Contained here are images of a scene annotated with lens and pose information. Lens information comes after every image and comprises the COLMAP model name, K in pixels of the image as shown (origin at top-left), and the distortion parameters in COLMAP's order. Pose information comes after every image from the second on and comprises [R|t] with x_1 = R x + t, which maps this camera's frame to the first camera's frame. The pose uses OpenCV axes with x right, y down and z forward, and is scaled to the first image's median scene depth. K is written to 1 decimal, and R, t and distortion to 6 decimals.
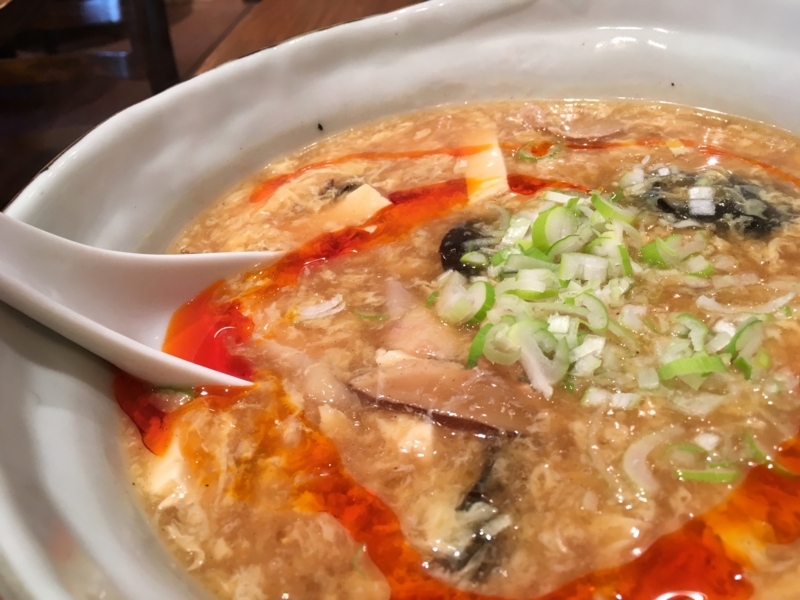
lens RADIAL K [[700.3, 0, 400.0], [0, 700.3, 300.0], [0, 0, 1]] dist [0.023797, -0.013490]
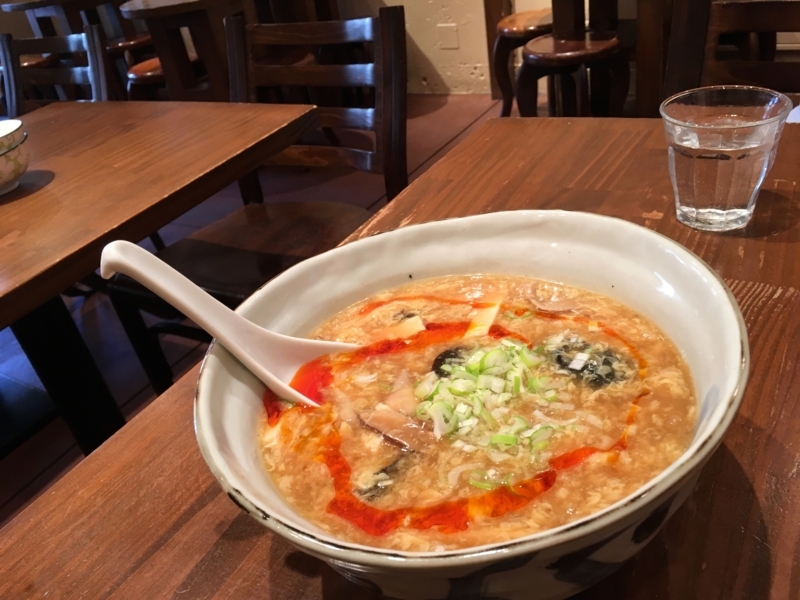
lens RADIAL K [[700.3, 0, 400.0], [0, 700.3, 300.0], [0, 0, 1]] dist [0.023797, -0.013490]
pose [[0.936956, 0.162429, -0.309402, 0.560776], [-0.192224, 0.978981, -0.068165, -0.088572], [0.291827, 0.123342, 0.948485, -0.894115]]
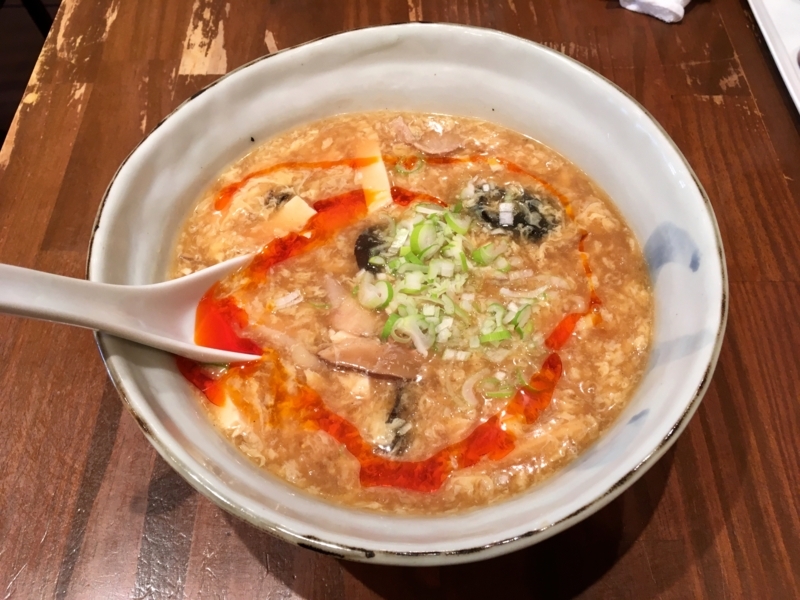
lens RADIAL K [[700.3, 0, 400.0], [0, 700.3, 300.0], [0, 0, 1]] dist [0.023797, -0.013490]
pose [[0.974223, -0.085793, 0.208635, -0.199700], [0.021813, 0.956352, 0.291403, -0.464916], [-0.224529, -0.279341, 0.933571, -0.603233]]
